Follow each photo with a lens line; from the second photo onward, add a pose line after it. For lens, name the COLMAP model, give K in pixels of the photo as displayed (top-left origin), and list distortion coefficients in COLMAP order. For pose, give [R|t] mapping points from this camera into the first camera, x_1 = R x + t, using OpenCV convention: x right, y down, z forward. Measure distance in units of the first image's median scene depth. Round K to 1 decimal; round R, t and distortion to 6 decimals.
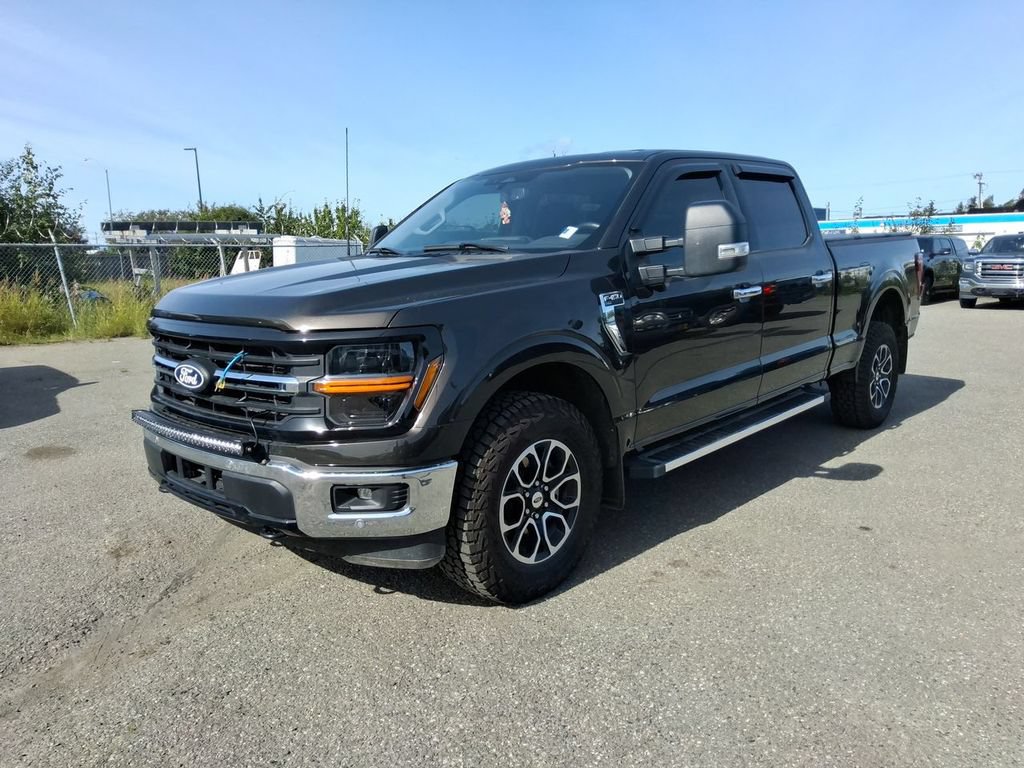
lens RADIAL K [[759.1, 0, 512.0], [0, 759.1, 384.0], [0, 0, 1]] dist [0.074591, -0.126374]
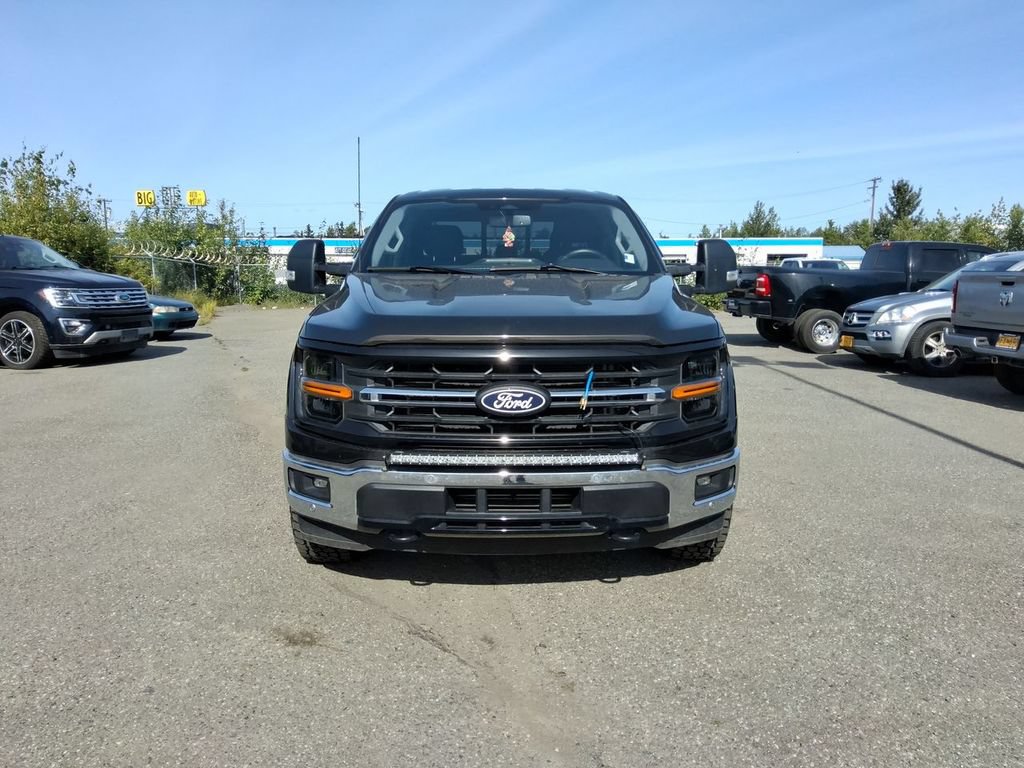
lens RADIAL K [[771.6, 0, 511.5], [0, 771.6, 355.2], [0, 0, 1]] dist [0.000899, -0.000097]
pose [[0.727449, -0.060996, 0.683445, -1.100884], [0.100398, 0.994783, -0.018080, -0.050841], [-0.678777, 0.081769, 0.729778, 0.289205]]
